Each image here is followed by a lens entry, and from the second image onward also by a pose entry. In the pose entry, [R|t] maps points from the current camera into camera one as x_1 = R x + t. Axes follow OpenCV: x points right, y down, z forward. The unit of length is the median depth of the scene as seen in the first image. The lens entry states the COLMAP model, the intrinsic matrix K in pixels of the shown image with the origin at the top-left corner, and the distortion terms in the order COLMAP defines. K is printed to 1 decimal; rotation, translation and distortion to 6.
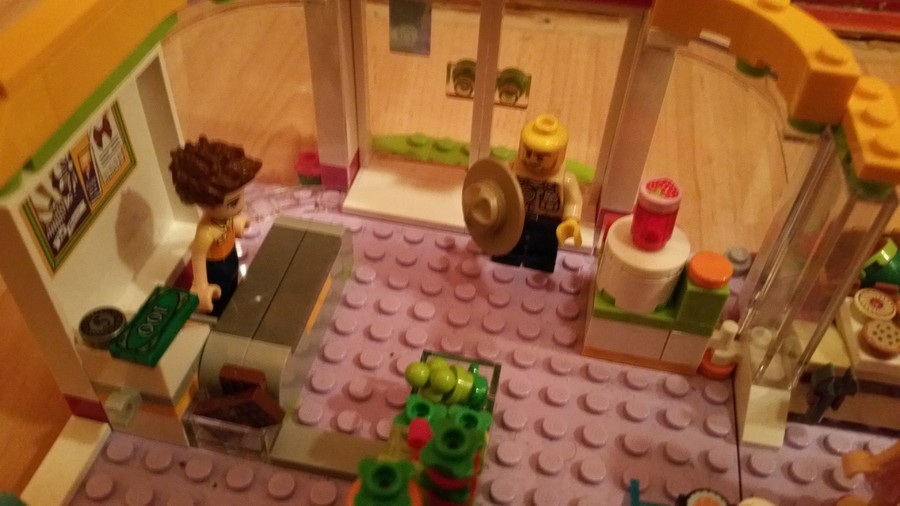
lens RADIAL K [[748.2, 0, 447.6], [0, 748.2, 262.0], [0, 0, 1]] dist [0.143191, -0.388574]
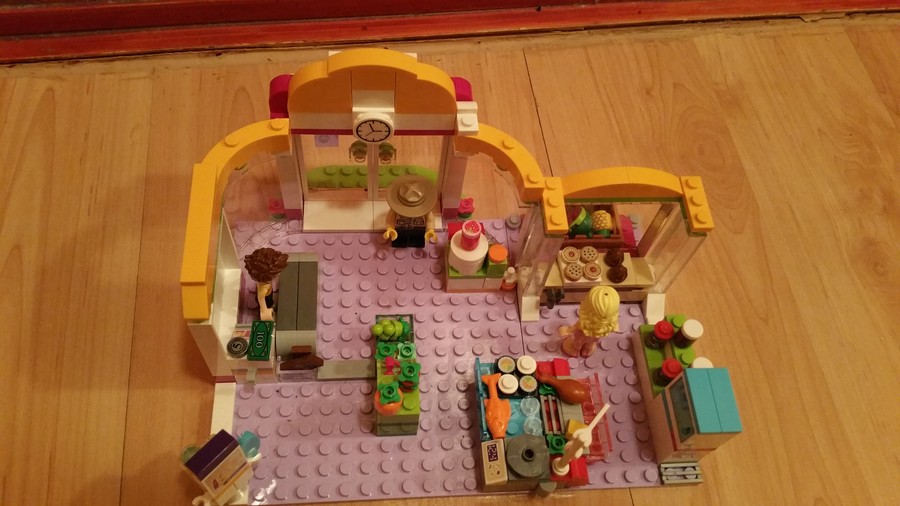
lens RADIAL K [[748.2, 0, 447.6], [0, 748.2, 262.0], [0, 0, 1]] dist [0.143191, -0.388574]
pose [[0.964642, -0.205481, 0.165057, -0.149654], [0.148798, 0.941482, 0.302442, -0.614419], [-0.217544, -0.267188, 0.938768, -0.962887]]
